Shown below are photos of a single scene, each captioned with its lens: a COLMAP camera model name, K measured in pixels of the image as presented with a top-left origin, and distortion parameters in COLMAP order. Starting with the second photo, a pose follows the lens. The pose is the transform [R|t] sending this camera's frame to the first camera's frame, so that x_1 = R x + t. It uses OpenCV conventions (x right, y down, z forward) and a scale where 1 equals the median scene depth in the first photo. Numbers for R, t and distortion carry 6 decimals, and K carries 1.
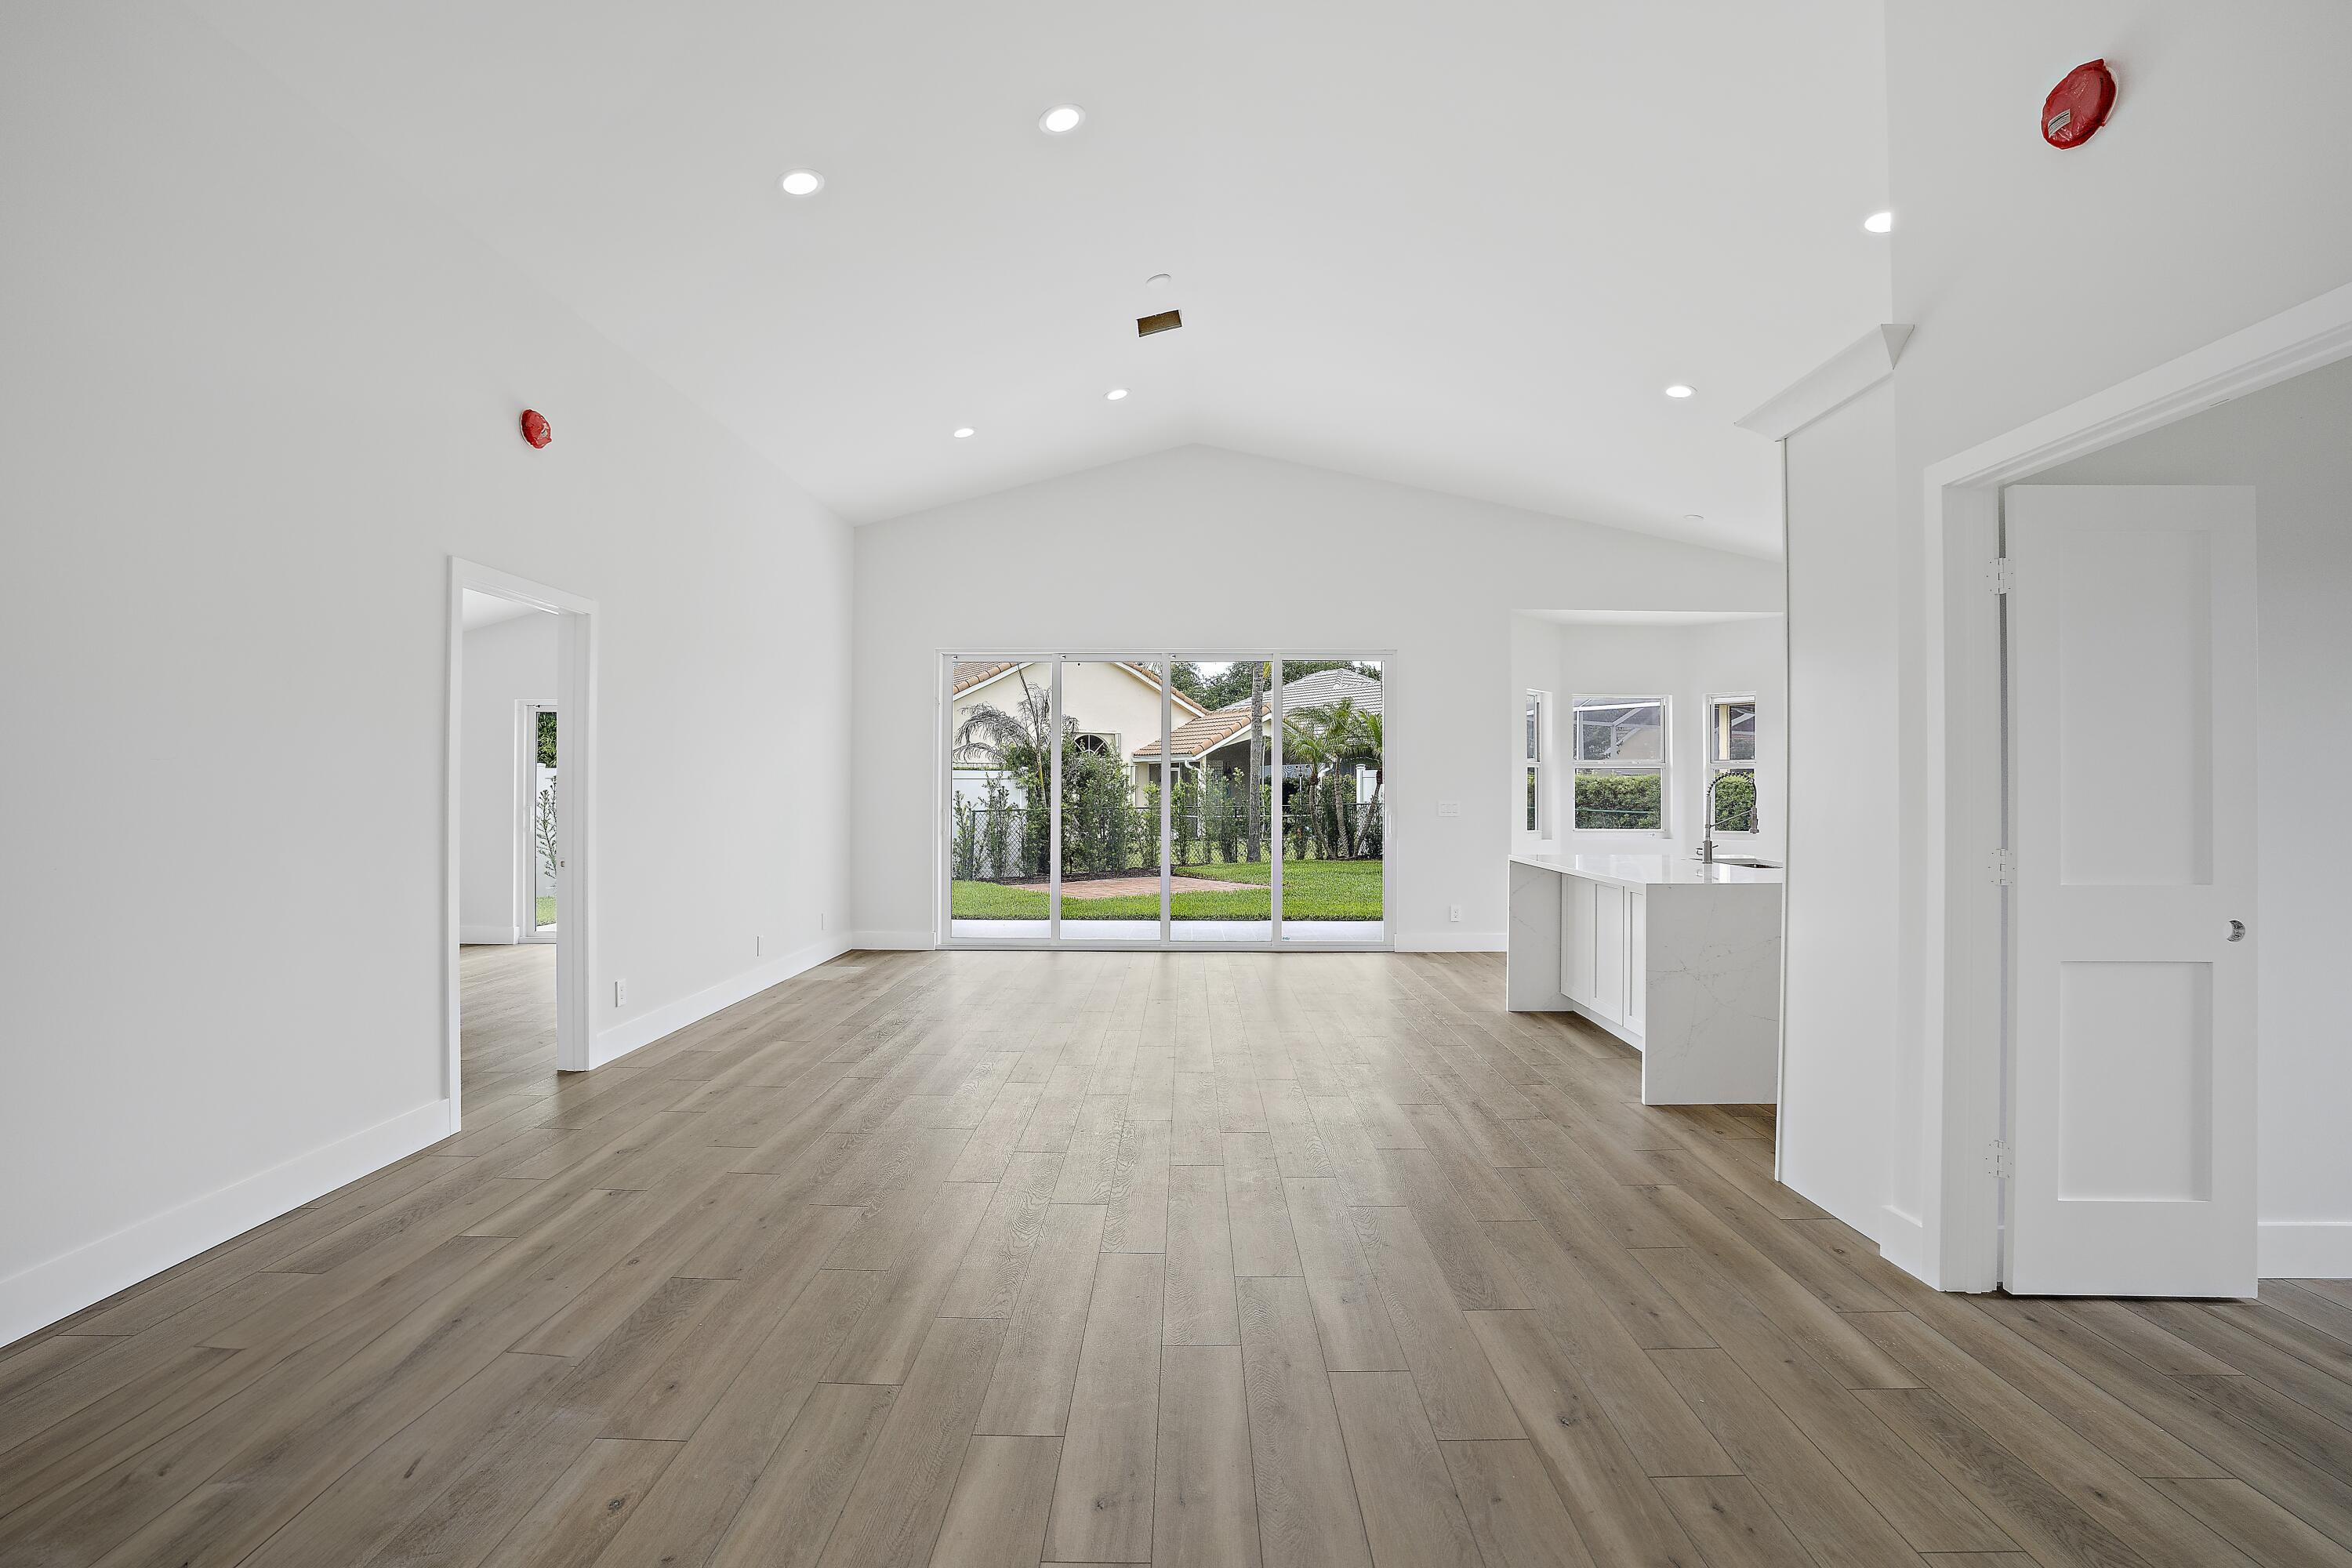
lens RADIAL K [[1089.4, 0, 1180.2], [0, 1089.4, 776.3], [0, 0, 1]] dist [-0.081104, 0.033270]
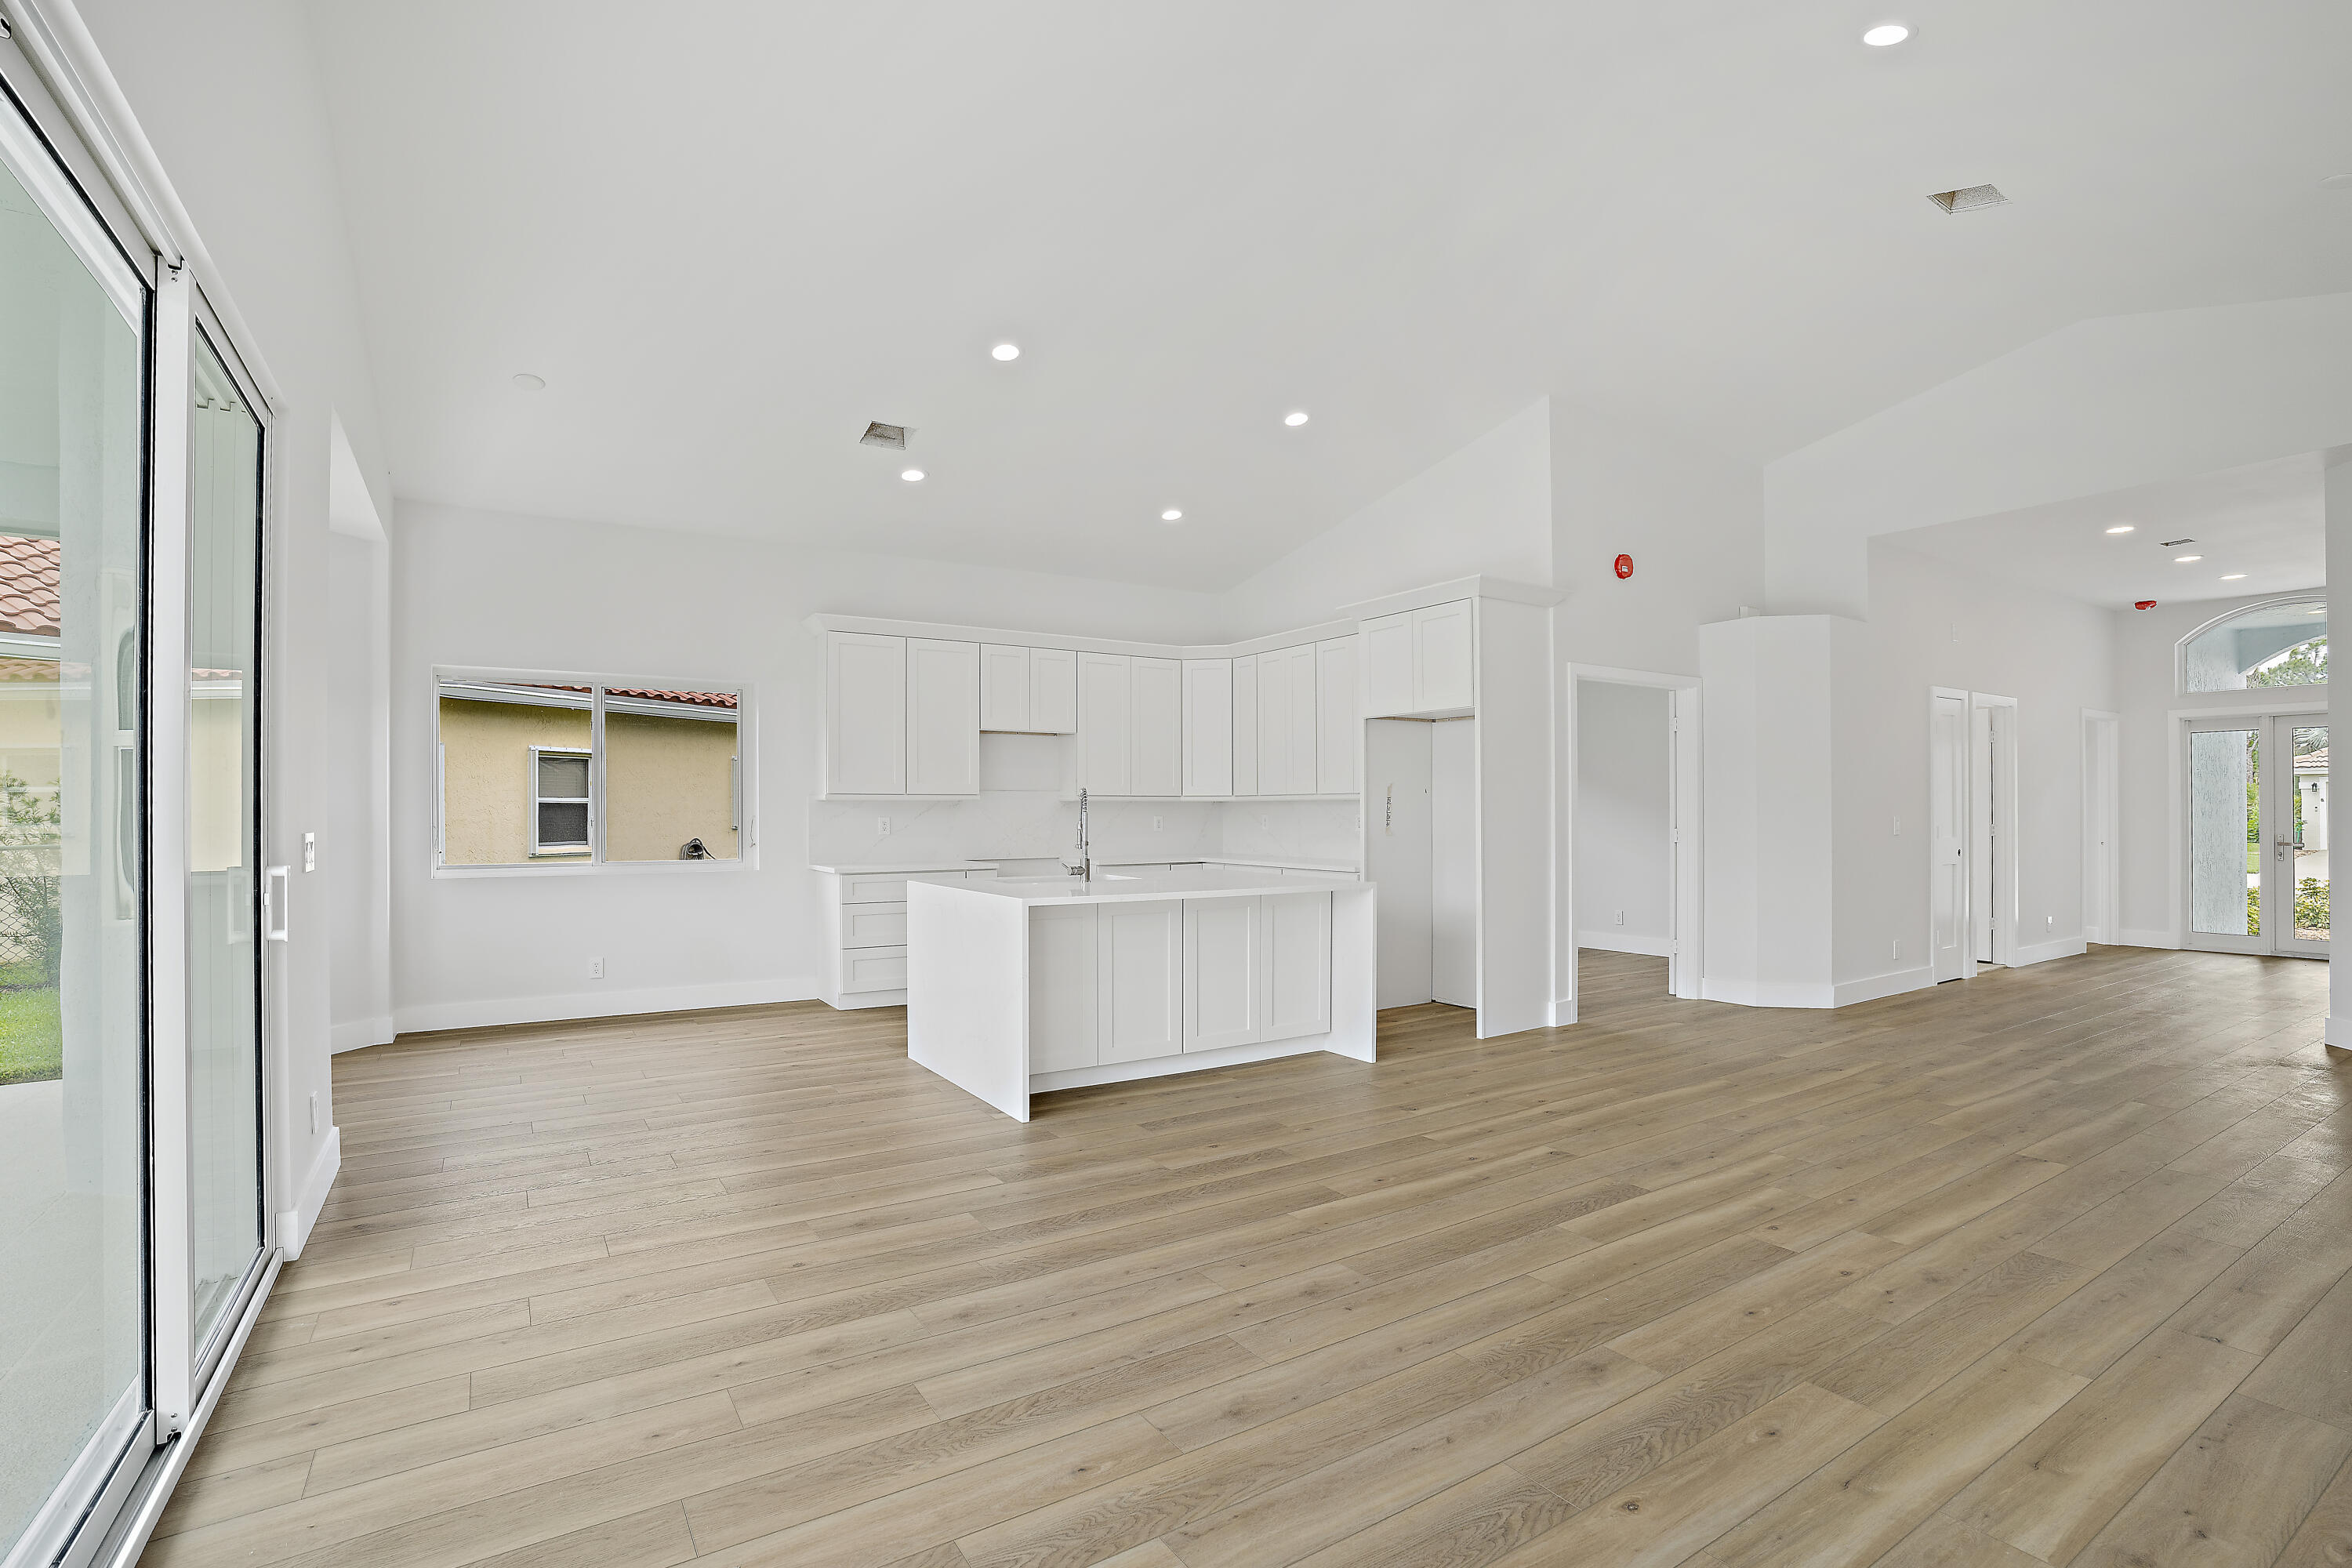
lens RADIAL K [[1096.8, 0, 1180.6], [0, 1096.8, 806.9], [0, 0, 1]] dist [-0.080804, 0.032161]
pose [[-0.549281, 0.000276, 0.835638, -0.243960], [-0.009427, 0.999934, -0.006527, 0.012521], [-0.835584, -0.011463, -0.549242, 0.938792]]
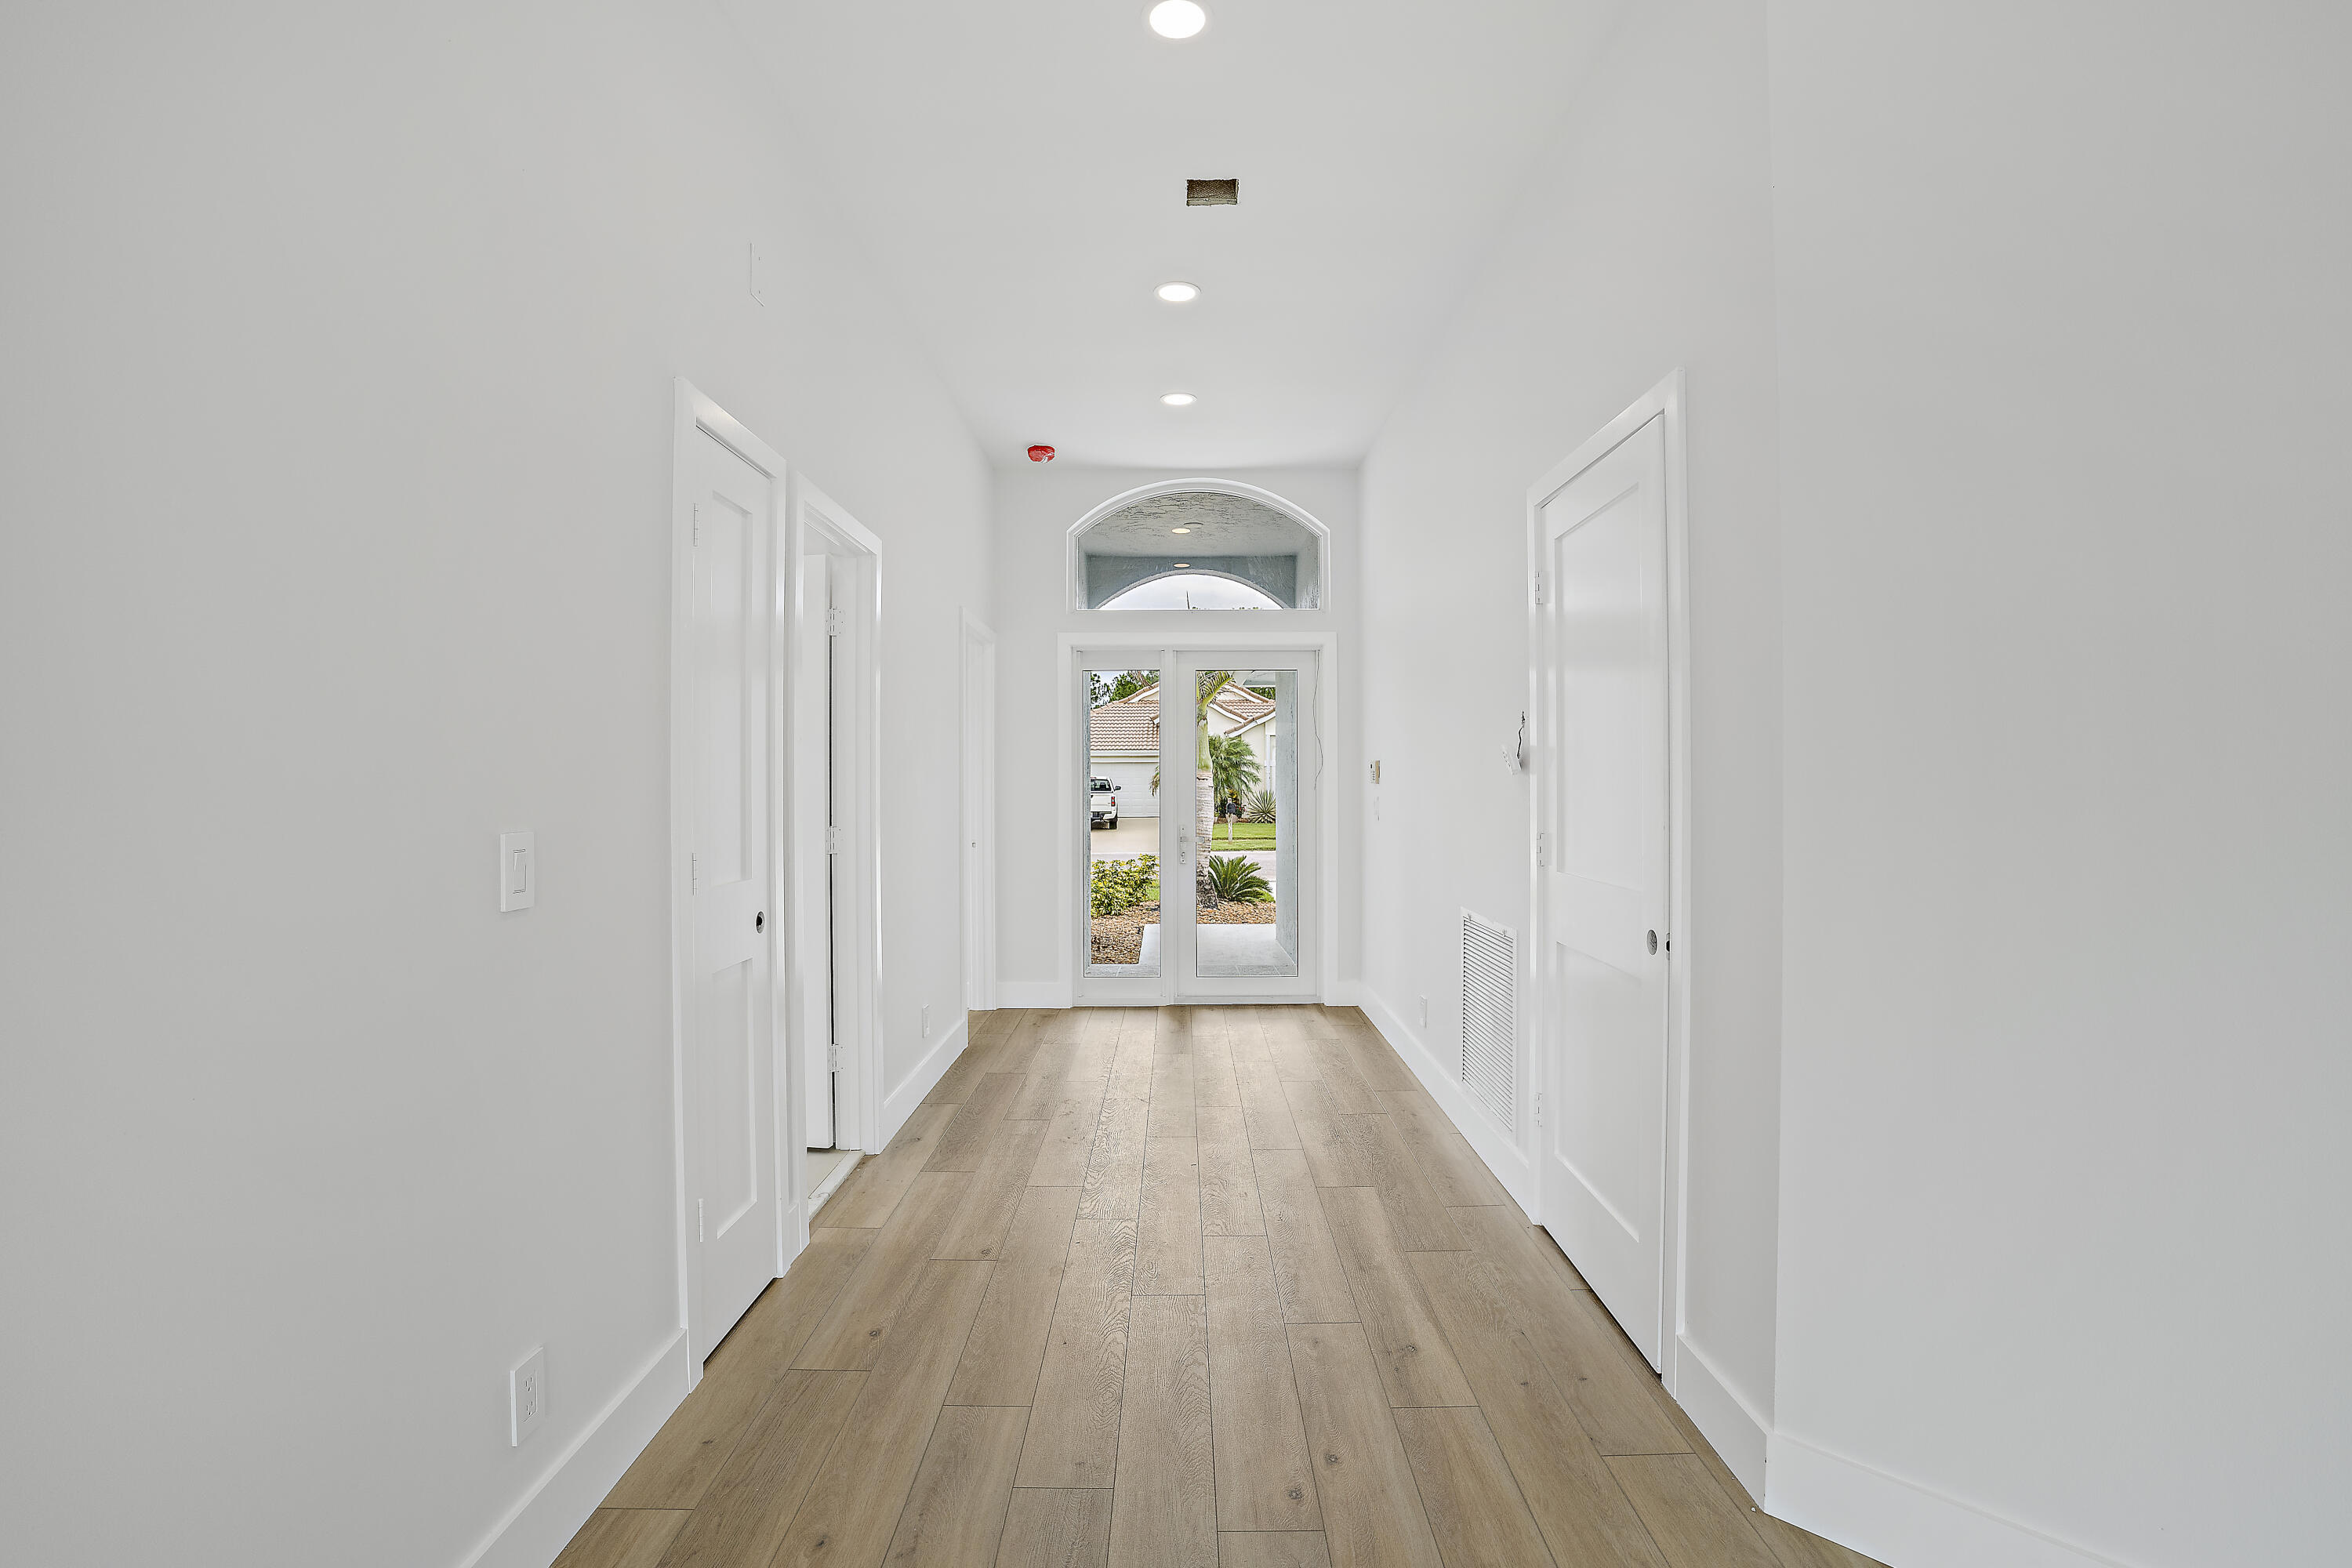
lens RADIAL K [[1084.3, 0, 1183.5], [0, 1084.3, 779.6], [0, 0, 1]] dist [-0.085297, 0.036483]
pose [[-0.999919, -0.002463, -0.012516, 0.023920], [-0.002288, 0.999901, -0.013914, 0.003433], [0.012549, -0.013884, -0.999825, 0.207296]]
